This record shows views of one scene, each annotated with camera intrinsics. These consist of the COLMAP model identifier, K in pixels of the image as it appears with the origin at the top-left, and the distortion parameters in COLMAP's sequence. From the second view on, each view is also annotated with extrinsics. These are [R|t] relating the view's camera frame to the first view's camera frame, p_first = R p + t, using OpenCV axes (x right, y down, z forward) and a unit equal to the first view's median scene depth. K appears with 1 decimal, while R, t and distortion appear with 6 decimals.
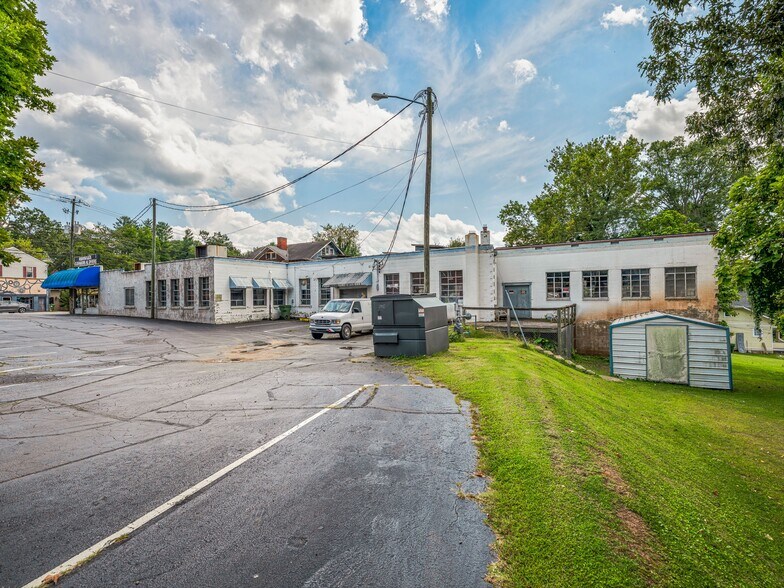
lens RADIAL K [[555.0, 0, 392.0], [0, 555.0, 294.0], [0, 0, 1]] dist [-0.038182, 0.008051]
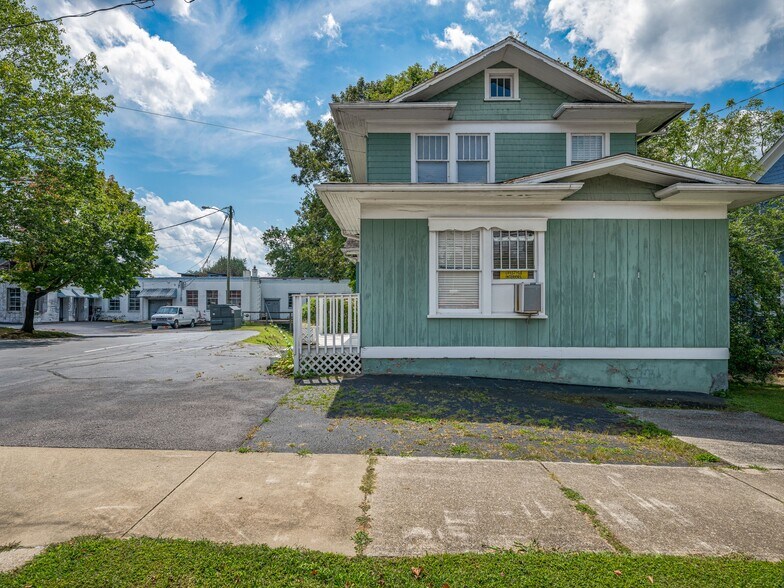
lens RADIAL K [[555.0, 0, 392.0], [0, 555.0, 294.0], [0, 0, 1]] dist [-0.038182, 0.008051]
pose [[0.911312, 0.018021, 0.411321, -0.122685], [-0.011347, 0.999761, -0.018662, -0.003647], [-0.411559, 0.012340, 0.911299, -0.614065]]
